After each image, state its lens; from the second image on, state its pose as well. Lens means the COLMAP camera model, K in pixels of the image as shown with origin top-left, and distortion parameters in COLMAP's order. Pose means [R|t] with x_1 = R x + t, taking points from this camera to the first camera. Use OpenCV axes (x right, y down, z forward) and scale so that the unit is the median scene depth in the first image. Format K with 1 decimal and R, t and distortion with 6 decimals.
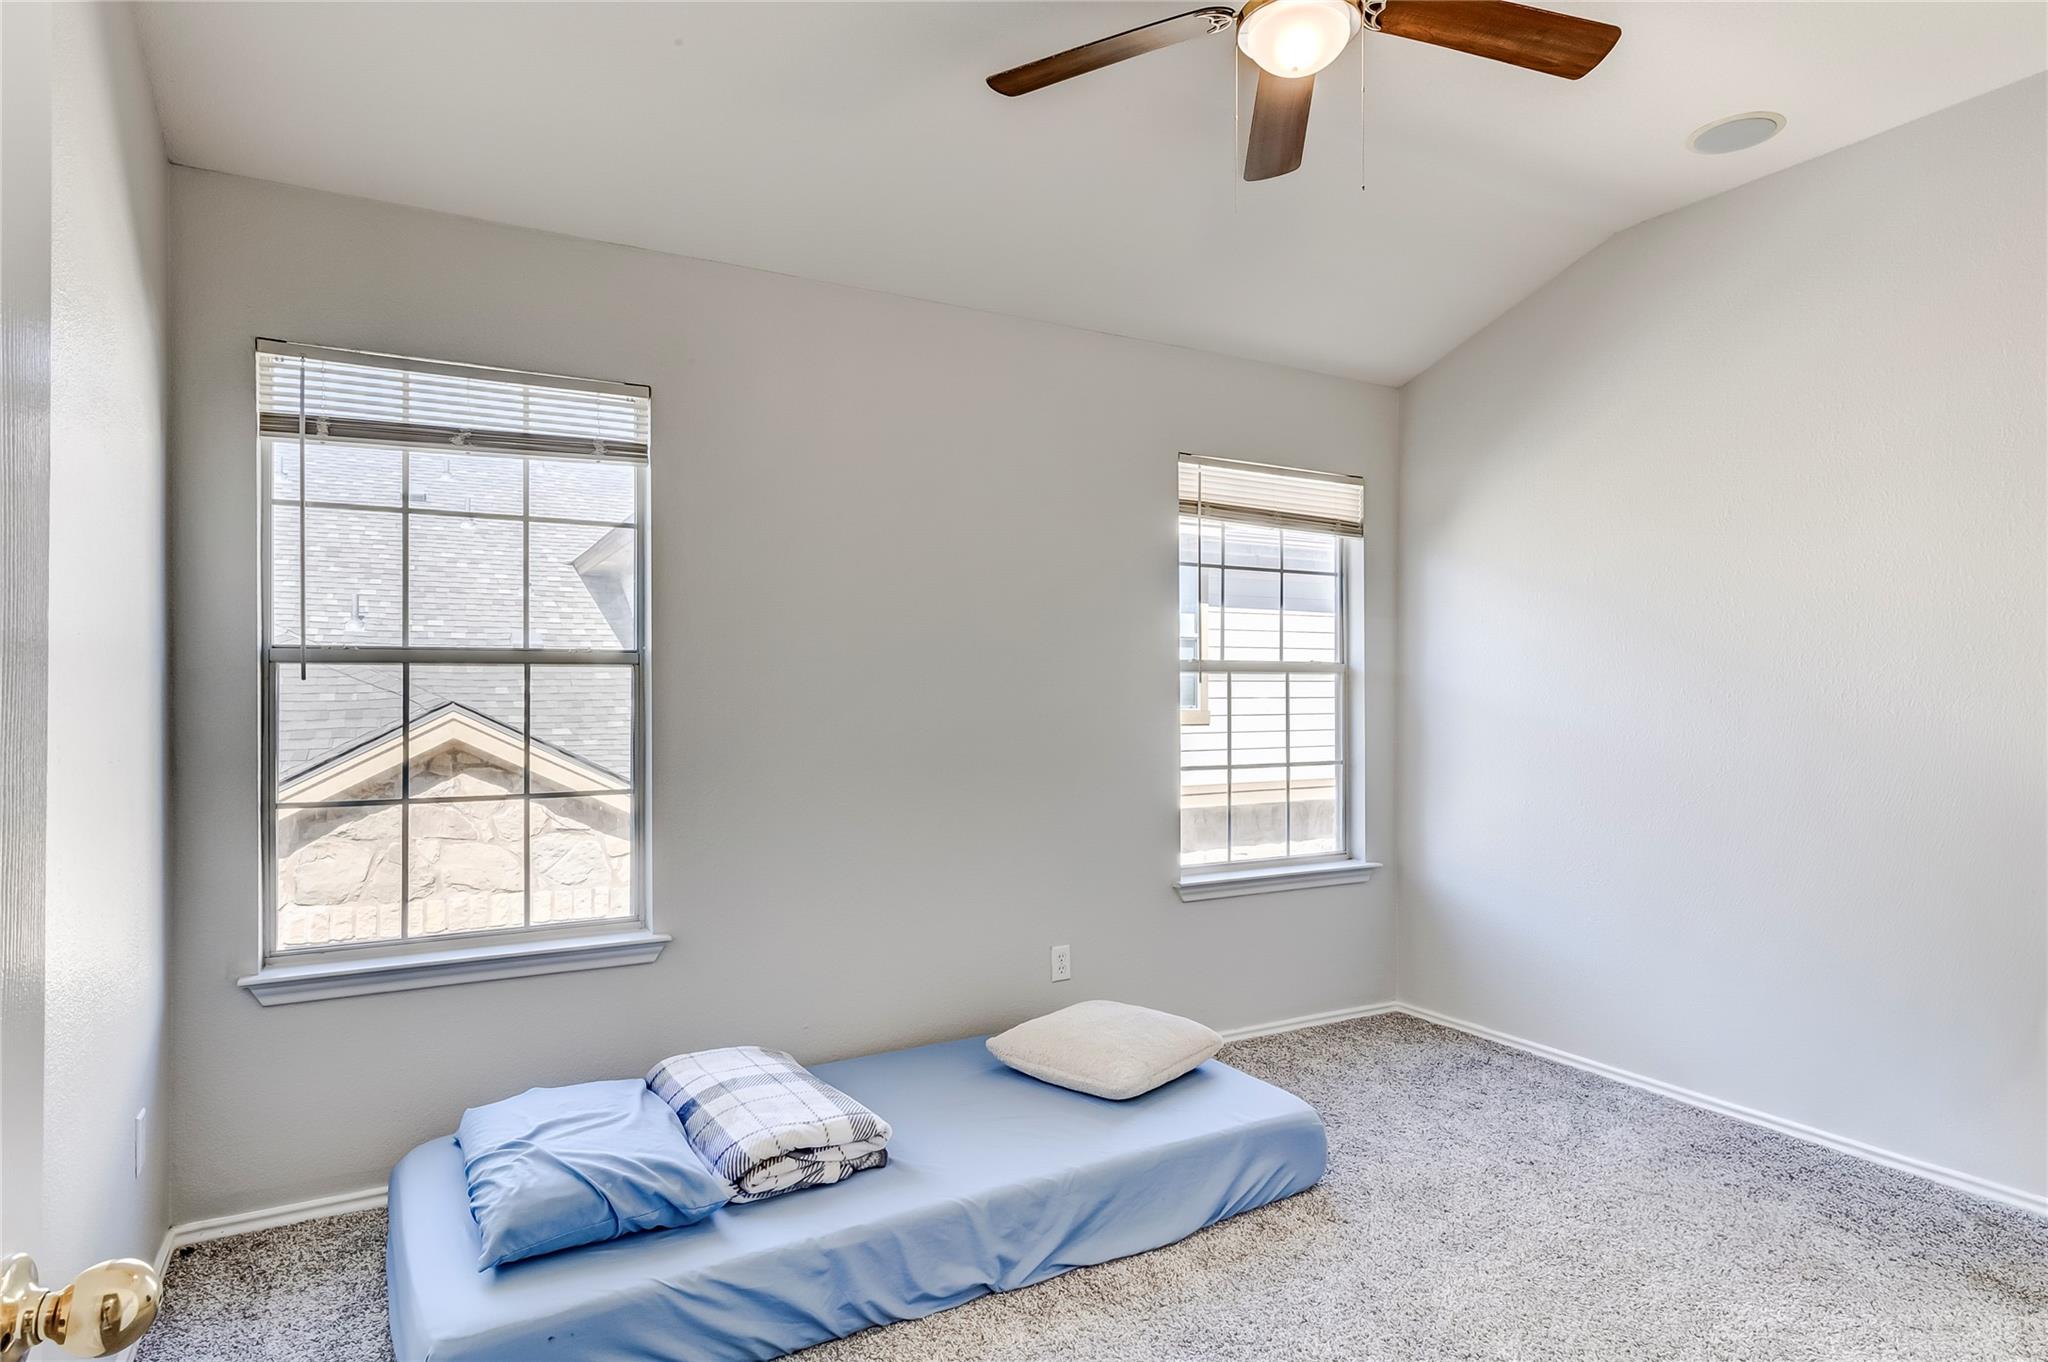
lens RADIAL K [[1155.4, 0, 1035.7], [0, 1155.4, 683.3], [0, 0, 1]] dist [0.001281, -0.000361]
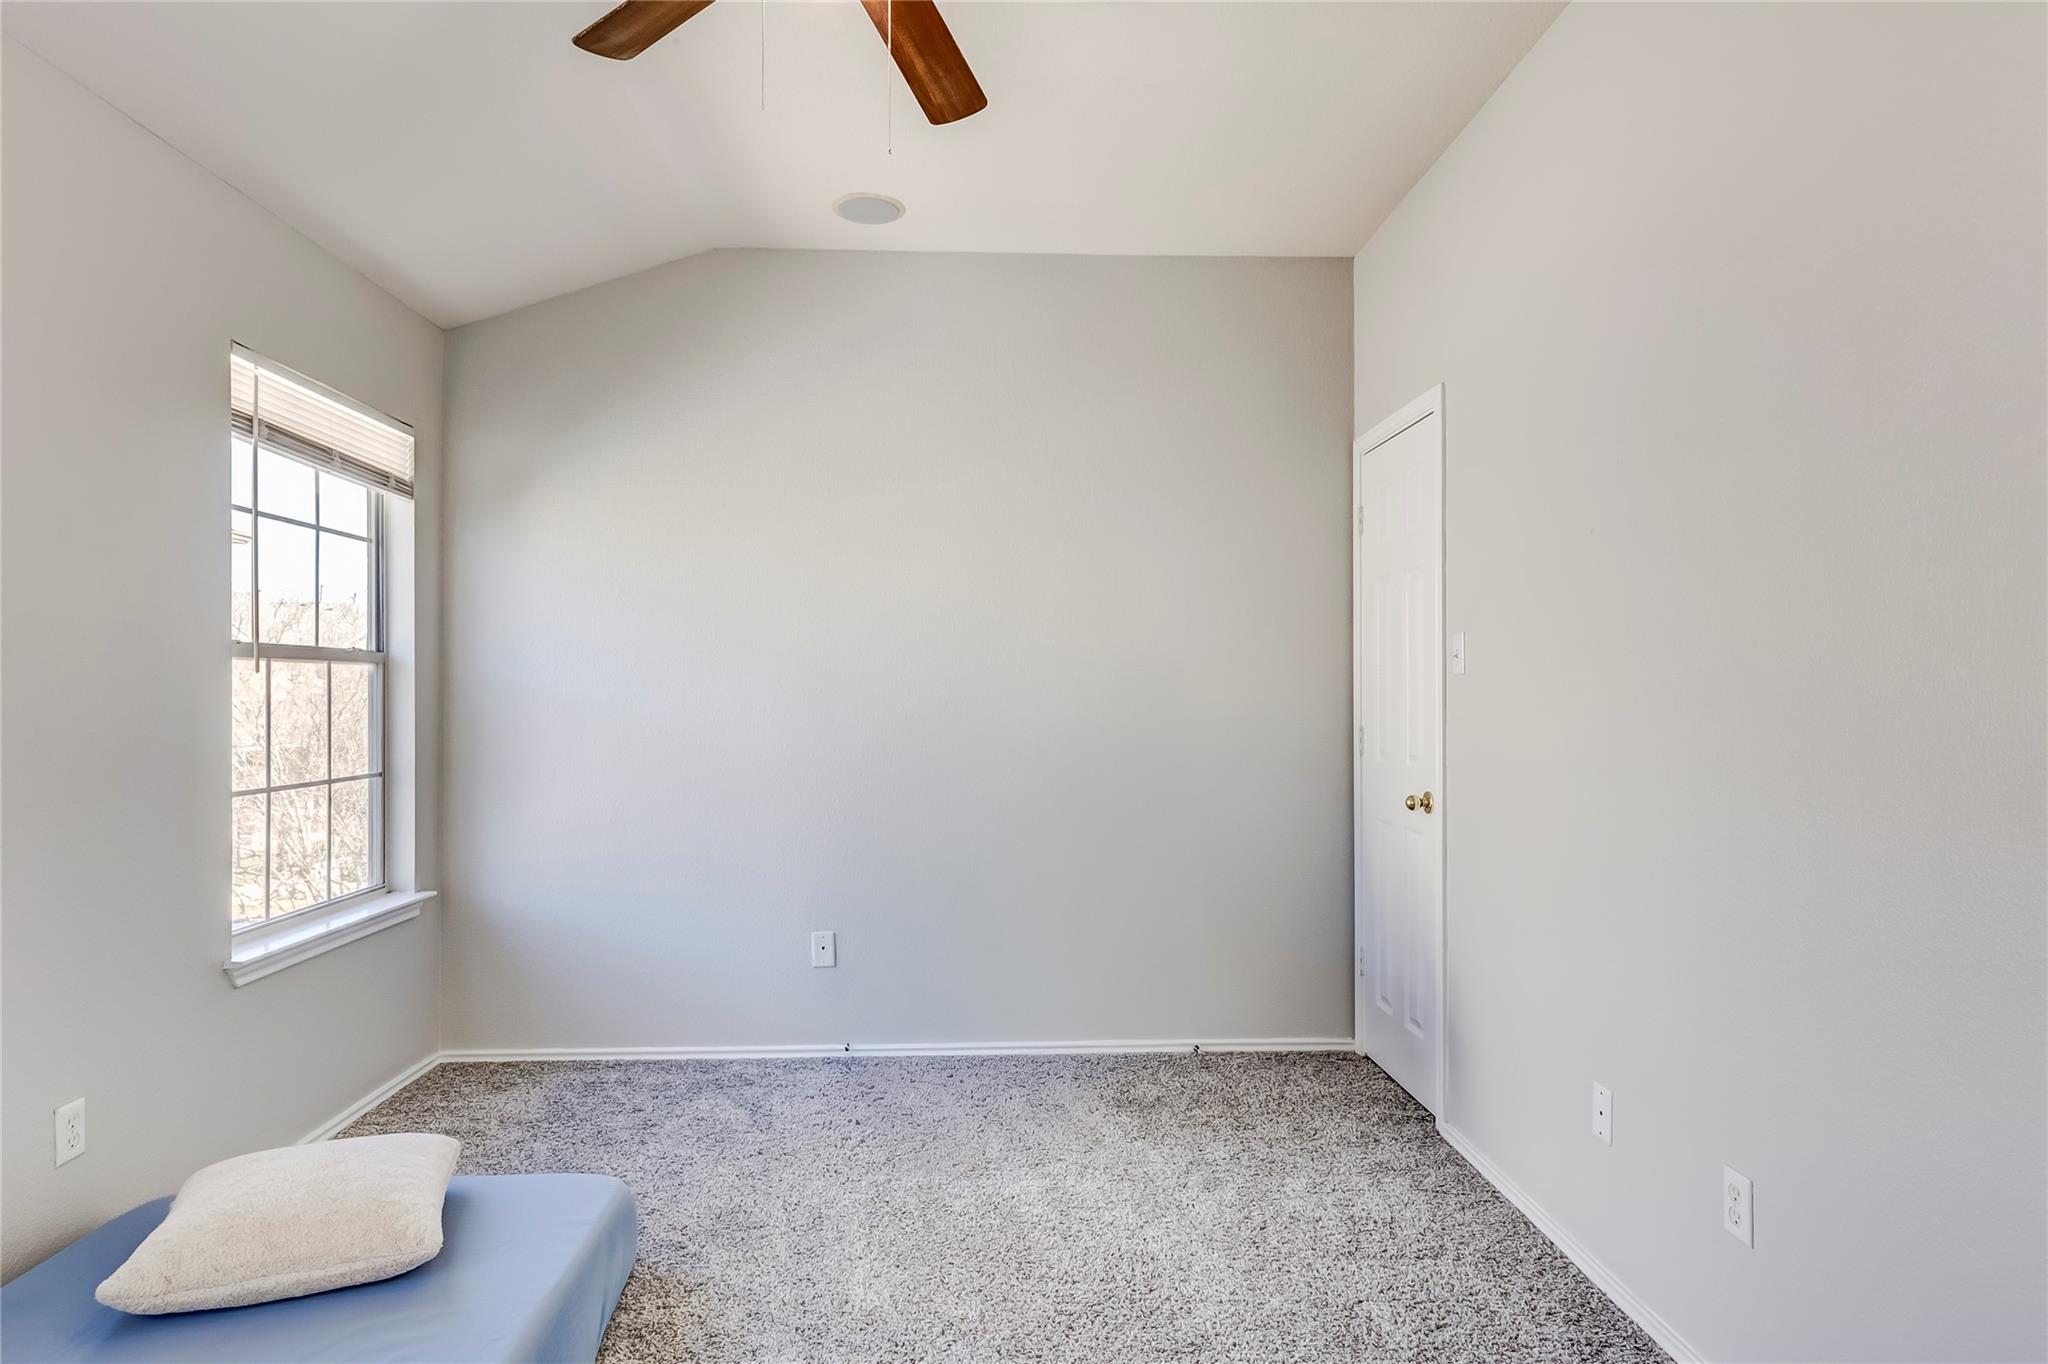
lens RADIAL K [[1155.4, 0, 1035.7], [0, 1155.4, 684.3], [0, 0, 1]] dist [0.001281, -0.000361]
pose [[0.444828, 0.001138, 0.895615, -0.281896], [-0.006257, 0.999979, 0.001837, 0.001769], [-0.895594, -0.006421, 0.444826, 0.259393]]
